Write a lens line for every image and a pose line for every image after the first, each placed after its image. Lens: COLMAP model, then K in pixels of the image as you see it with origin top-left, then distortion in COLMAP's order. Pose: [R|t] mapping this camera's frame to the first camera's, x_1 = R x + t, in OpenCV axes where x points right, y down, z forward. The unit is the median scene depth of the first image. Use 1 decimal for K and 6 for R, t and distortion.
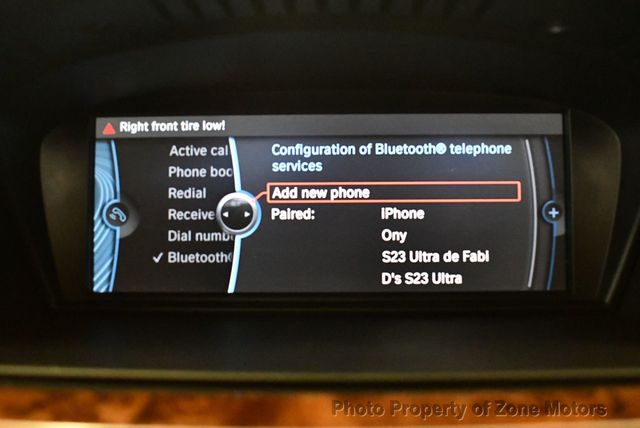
lens RADIAL K [[666.0, 0, 313.5], [0, 666.0, 213.4], [0, 0, 1]] dist [-0.097483, 0.000000]
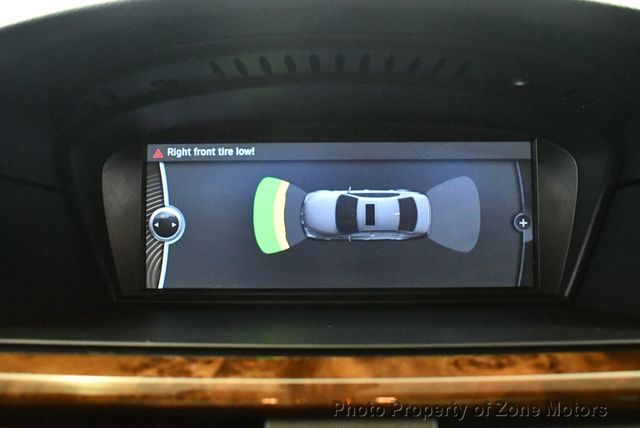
lens RADIAL K [[666.0, 0, 321.4], [0, 666.0, 213.0], [0, 0, 1]] dist [-0.097483, 0.000000]
pose [[0.999773, 0.000511, 0.021302, -0.037449], [-0.000463, 0.999997, -0.002244, -0.017185], [-0.021303, 0.002233, 0.999771, -0.227143]]
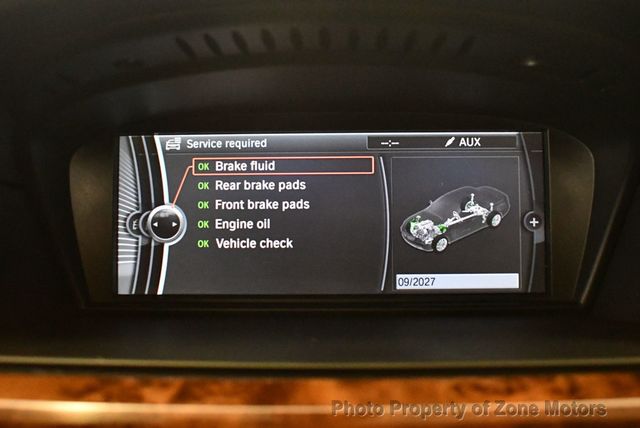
lens RADIAL K [[666.0, 0, 318.4], [0, 666.0, 212.0], [0, 0, 1]] dist [-0.097483, 0.000000]
pose [[0.999968, 0.000191, 0.008047, -0.006615], [-0.000159, 0.999992, -0.003981, -0.013989], [-0.008048, 0.003979, 0.999960, -0.110024]]
